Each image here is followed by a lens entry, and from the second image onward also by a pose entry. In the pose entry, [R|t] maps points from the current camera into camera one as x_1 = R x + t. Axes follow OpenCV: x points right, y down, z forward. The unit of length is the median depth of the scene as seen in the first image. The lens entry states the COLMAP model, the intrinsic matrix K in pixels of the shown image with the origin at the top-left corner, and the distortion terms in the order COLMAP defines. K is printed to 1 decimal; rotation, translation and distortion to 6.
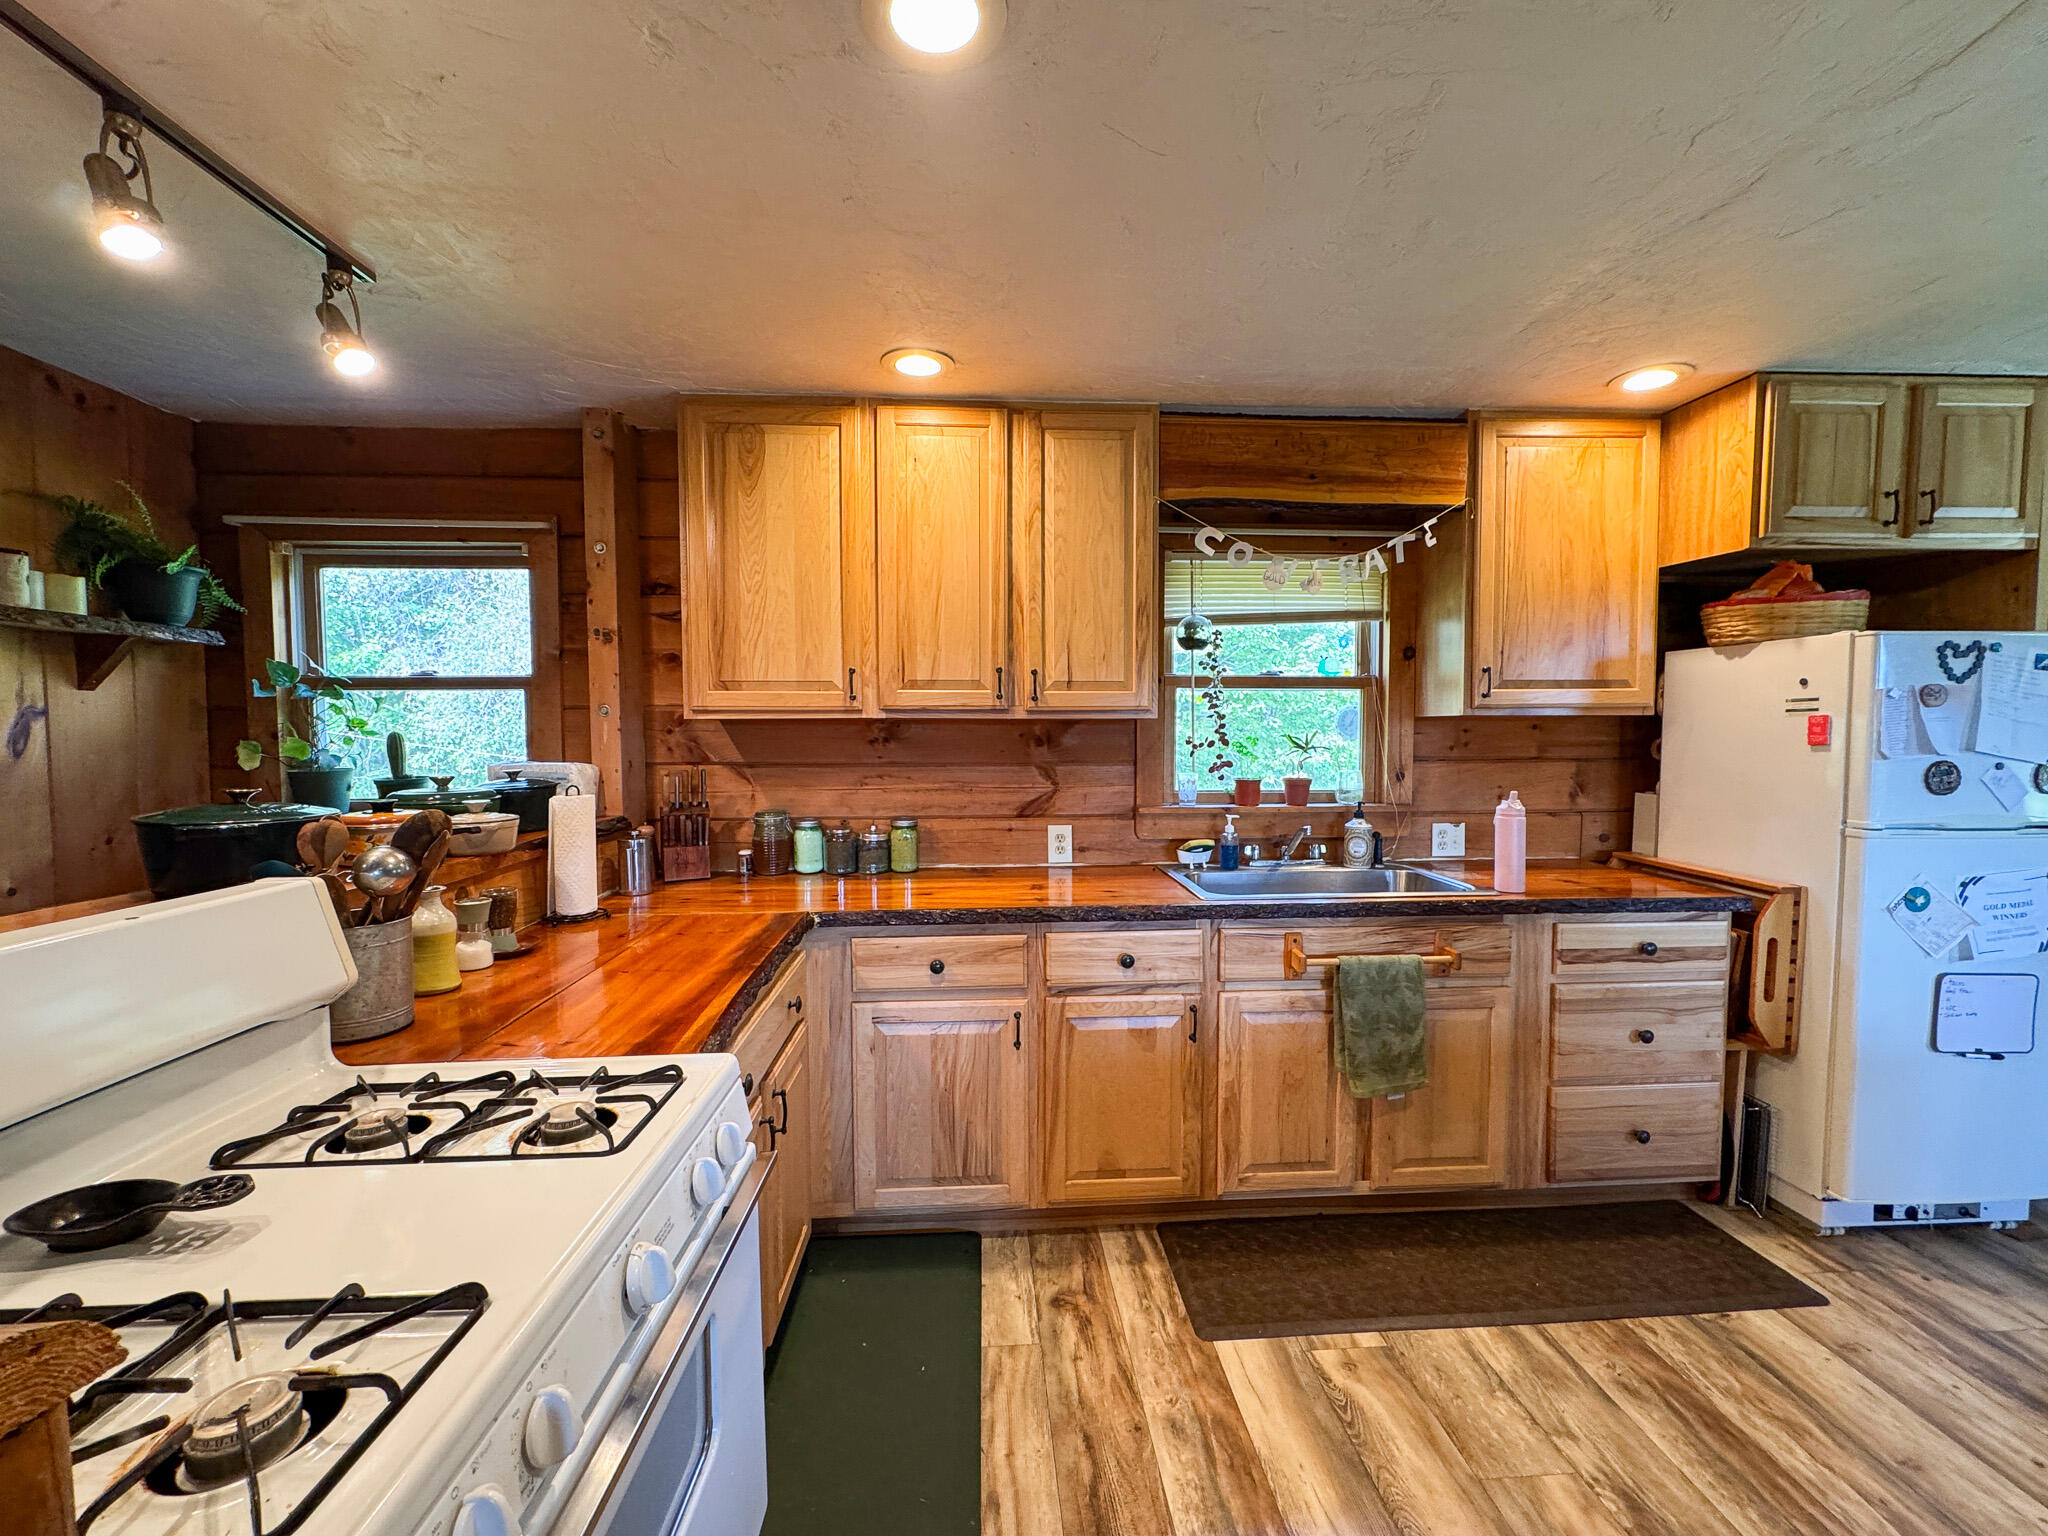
lens RADIAL K [[819.4, 0, 1024.0], [0, 819.4, 768.0], [0, 0, 1]] dist [-0.003412, 0.000398]
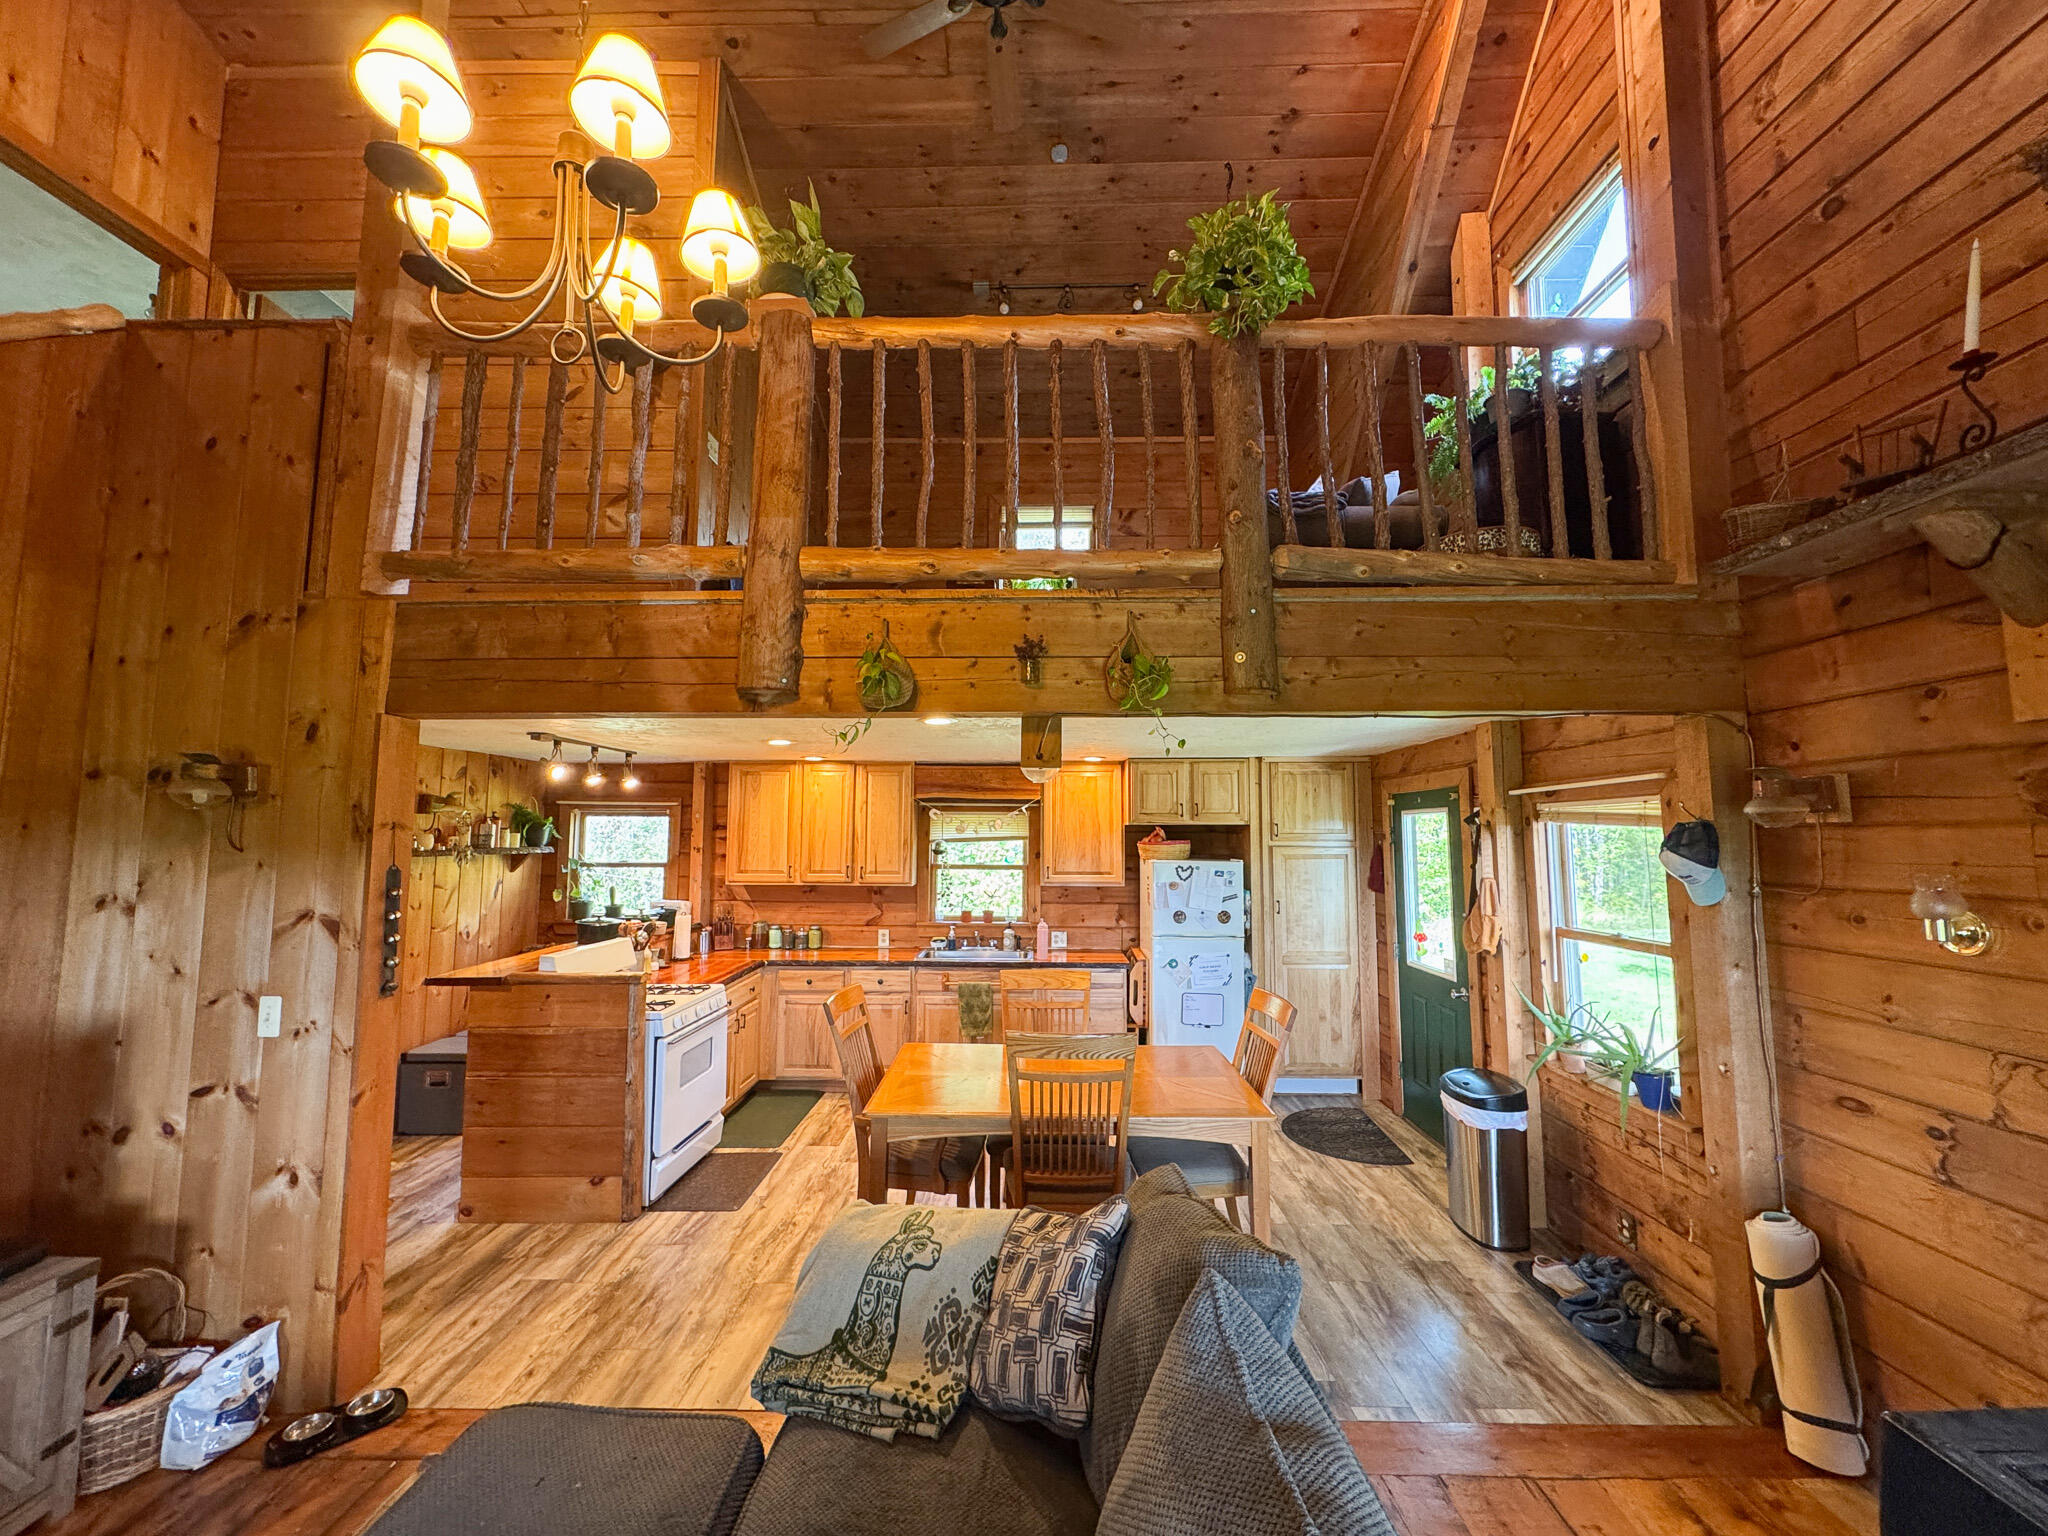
lens RADIAL K [[819.4, 0, 1024.0], [0, 819.4, 768.0], [0, 0, 1]] dist [-0.003412, 0.000398]
pose [[0.996739, 0.001711, -0.080675, 0.707283], [-0.012086, 0.991662, -0.128300, -0.102142], [0.079783, 0.128857, 0.988449, -1.473976]]
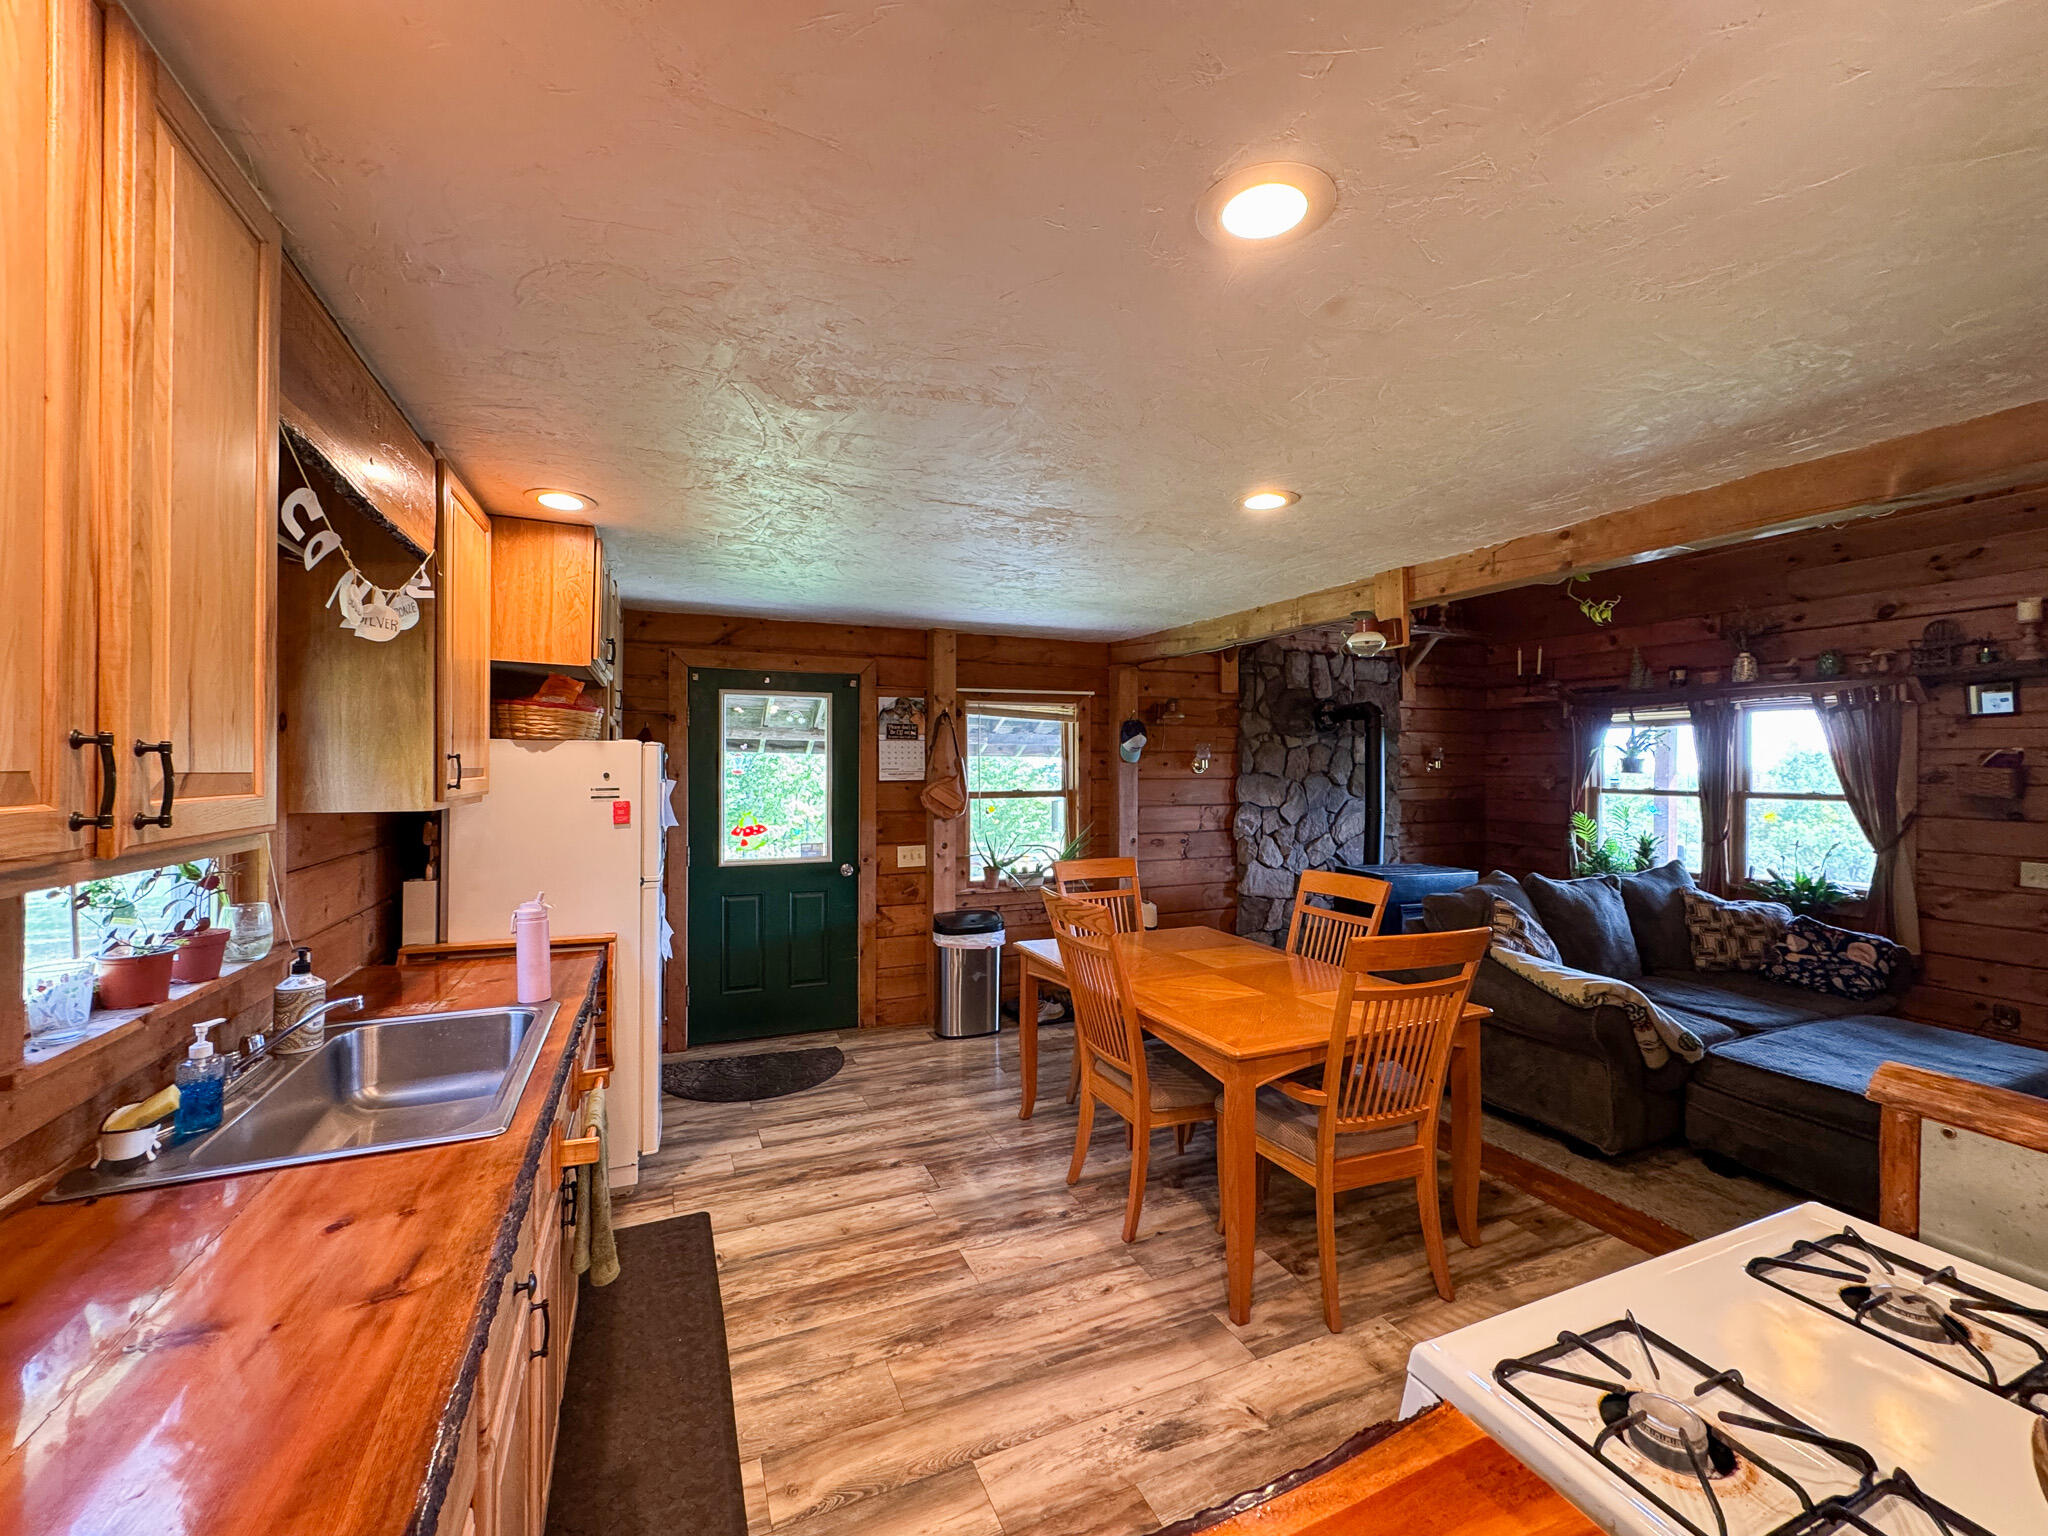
lens RADIAL K [[819.4, 0, 1024.0], [0, 819.4, 768.0], [0, 0, 1]] dist [-0.003412, 0.000398]
pose [[-0.336891, 0.002277, 0.941541, -0.444443], [0.042243, 0.999027, 0.012699, -0.095738], [-0.940596, 0.044052, -0.336659, 0.739459]]
